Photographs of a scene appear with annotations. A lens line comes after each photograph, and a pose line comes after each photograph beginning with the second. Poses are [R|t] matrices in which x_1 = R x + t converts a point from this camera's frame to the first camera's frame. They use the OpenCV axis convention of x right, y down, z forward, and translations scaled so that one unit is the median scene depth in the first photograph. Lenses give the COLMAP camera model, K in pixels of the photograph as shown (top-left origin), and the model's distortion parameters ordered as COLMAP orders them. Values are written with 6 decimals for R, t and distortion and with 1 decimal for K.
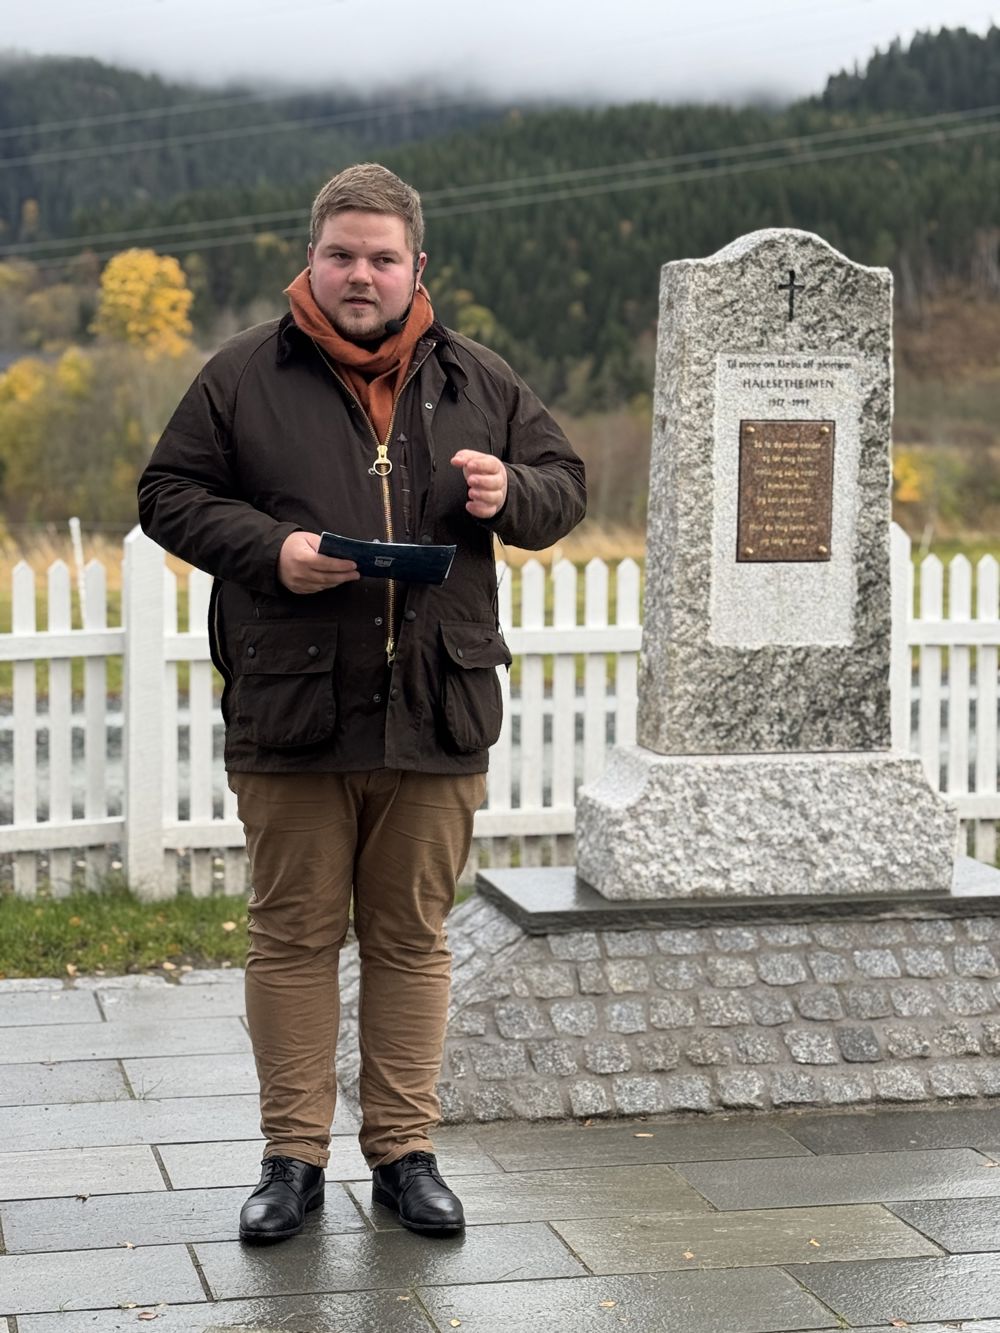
lens RADIAL K [[2568.4, 0, 494.8], [0, 2568.4, 671.2], [0, 0, 1]] dist [0.120561, 0.000000]
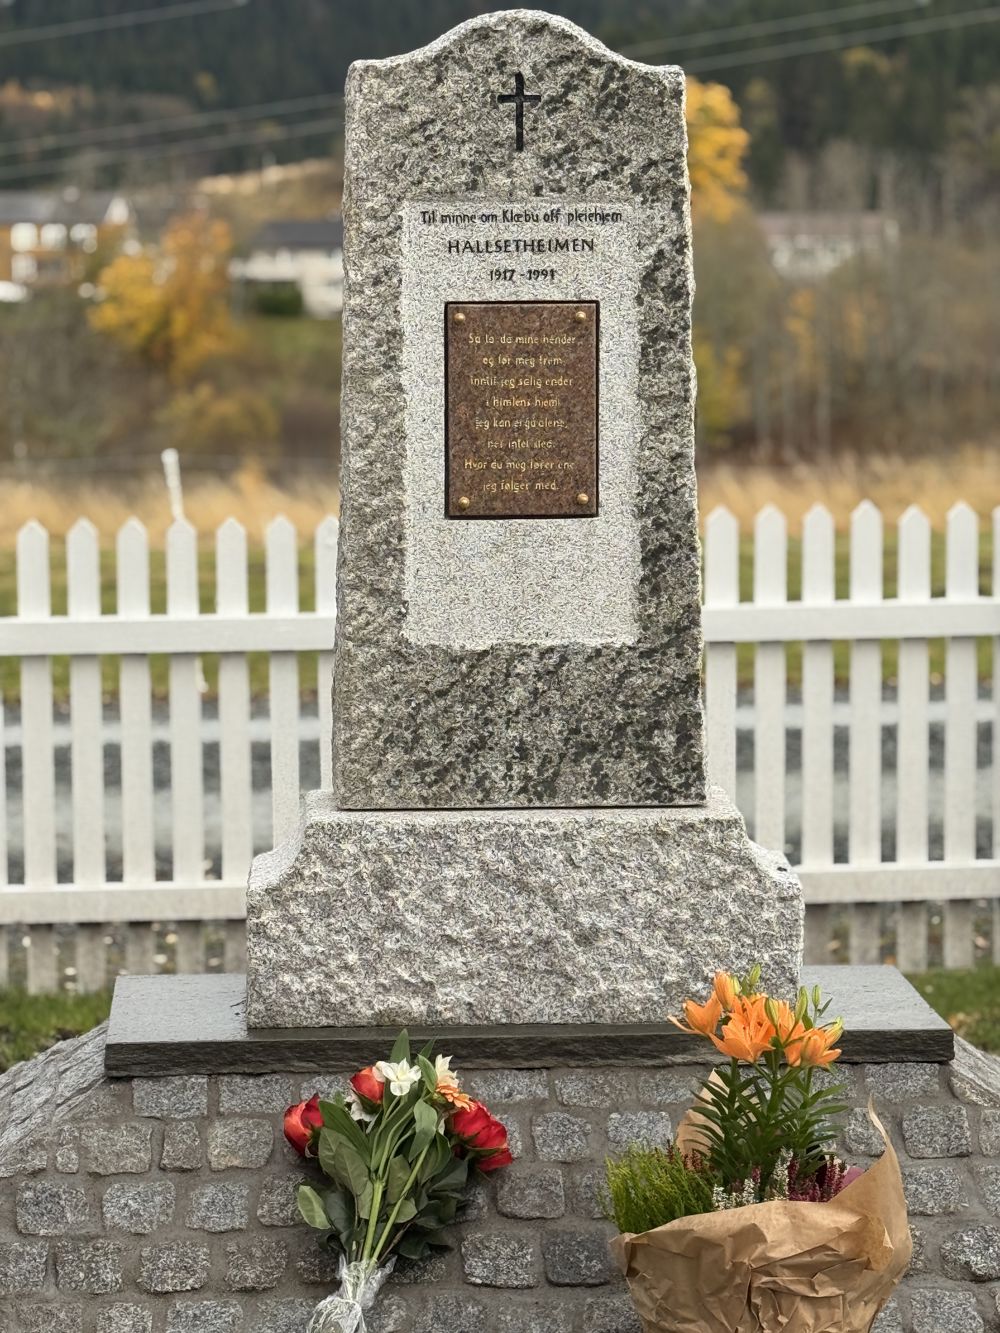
lens RADIAL K [[3572.5, 0, 509.7], [0, 3572.5, 665.6], [0, 0, 1]] dist [0.151064, 0.000000]
pose [[0.980963, 0.002857, -0.194172, 0.286090], [-0.002405, 0.999994, 0.002566, -0.006935], [0.194178, -0.002050, 0.980964, 0.103066]]
